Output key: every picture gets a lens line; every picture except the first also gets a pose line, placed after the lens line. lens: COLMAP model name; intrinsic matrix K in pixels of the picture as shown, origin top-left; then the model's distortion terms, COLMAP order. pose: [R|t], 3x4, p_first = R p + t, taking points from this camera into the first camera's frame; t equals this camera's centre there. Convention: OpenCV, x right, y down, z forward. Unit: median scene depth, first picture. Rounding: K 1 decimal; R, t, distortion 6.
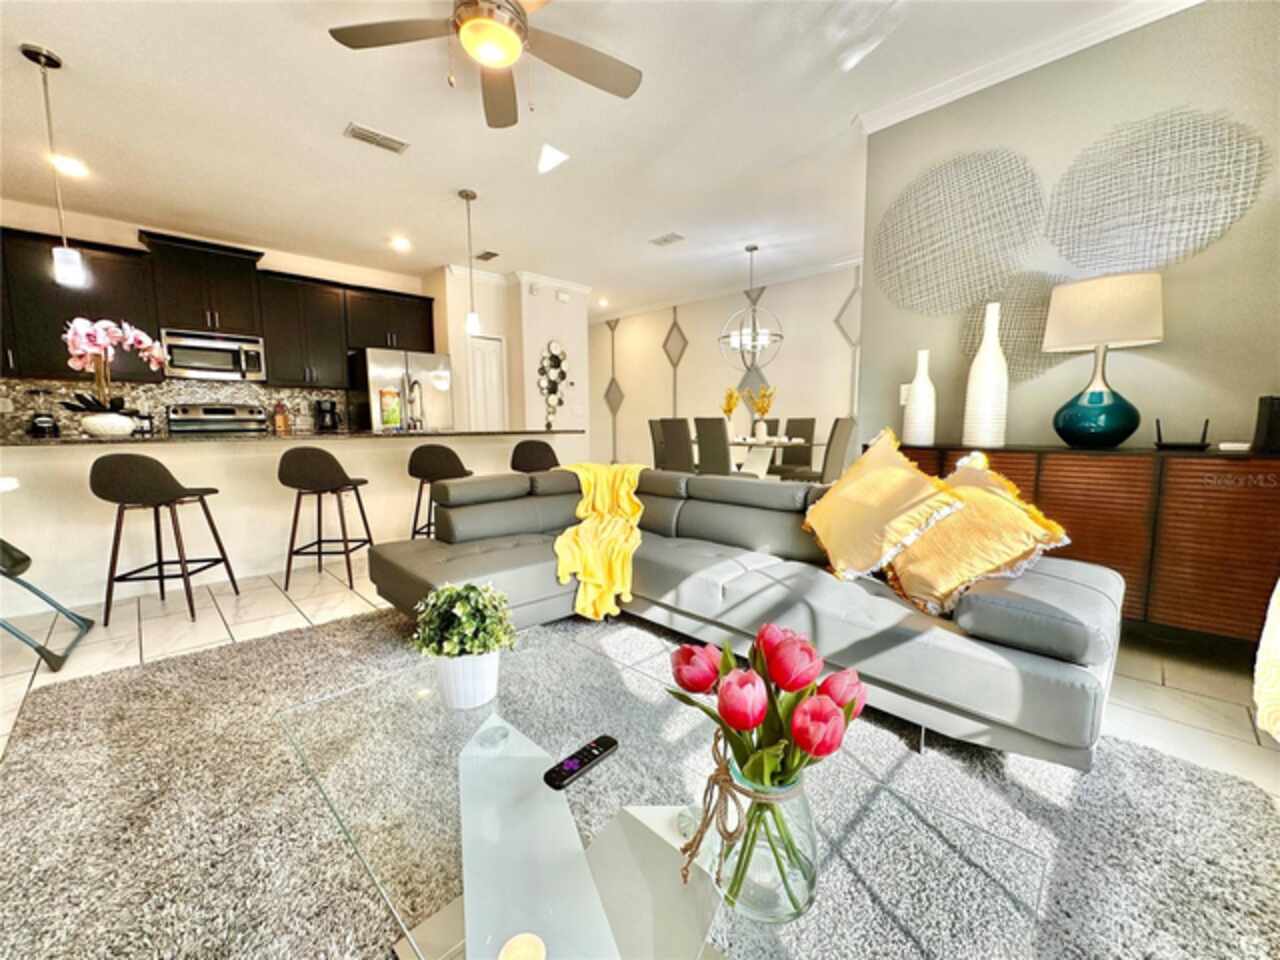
lens RADIAL K [[512.0, 0, 640.0], [0, 512.0, 480.0], [0, 0, 1]] dist [-0.001059, -0.000220]
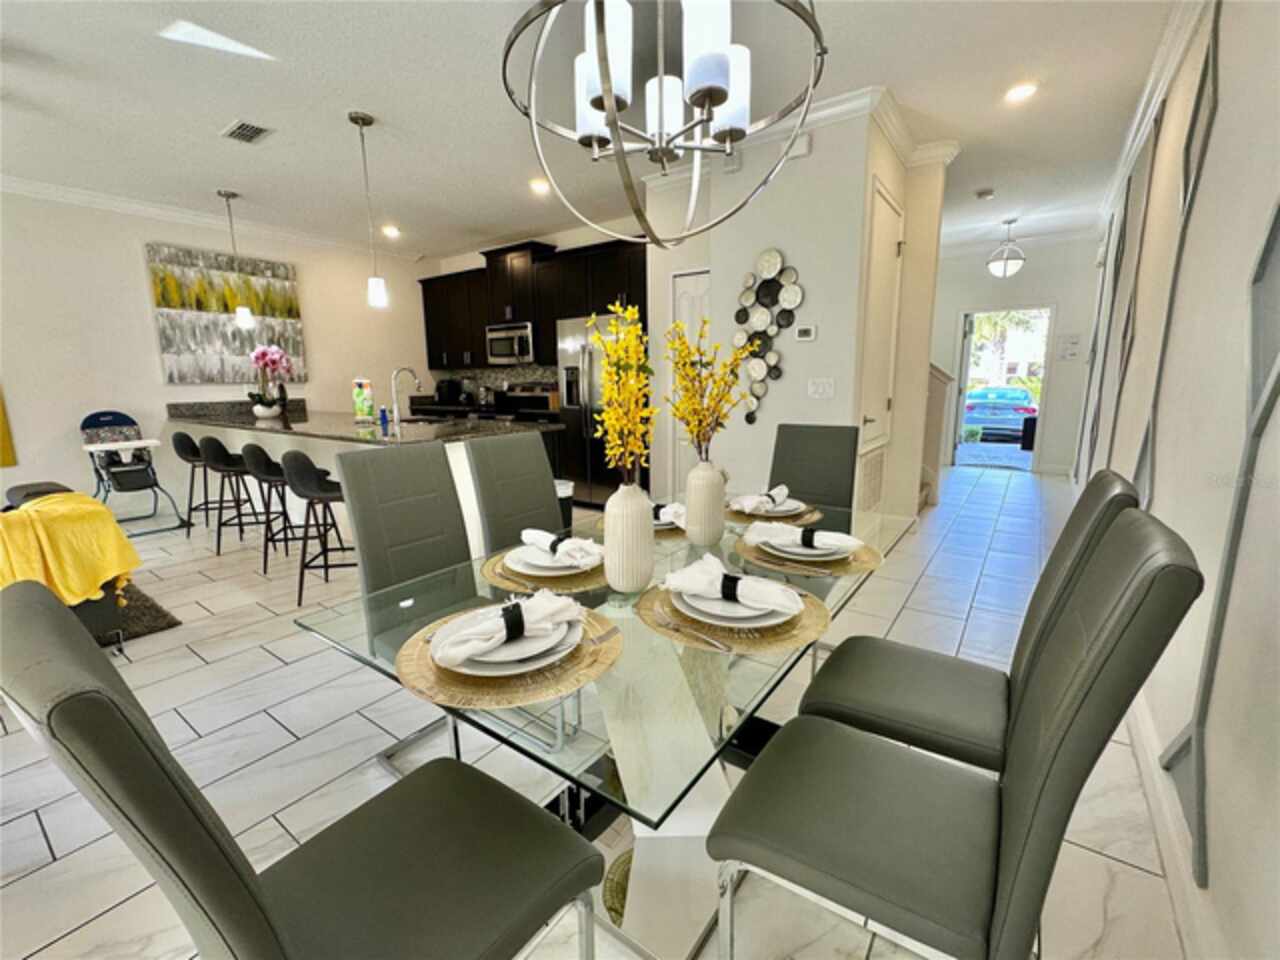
lens RADIAL K [[547.4, 0, 640.0], [0, 547.4, 480.0], [0, 0, 1]] dist [0.001227, 0.000121]
pose [[0.161962, 0.178998, -0.970427, 0.508405], [-0.108045, 0.980715, 0.162864, -0.163250], [0.980864, 0.078472, 0.178178, 1.051509]]
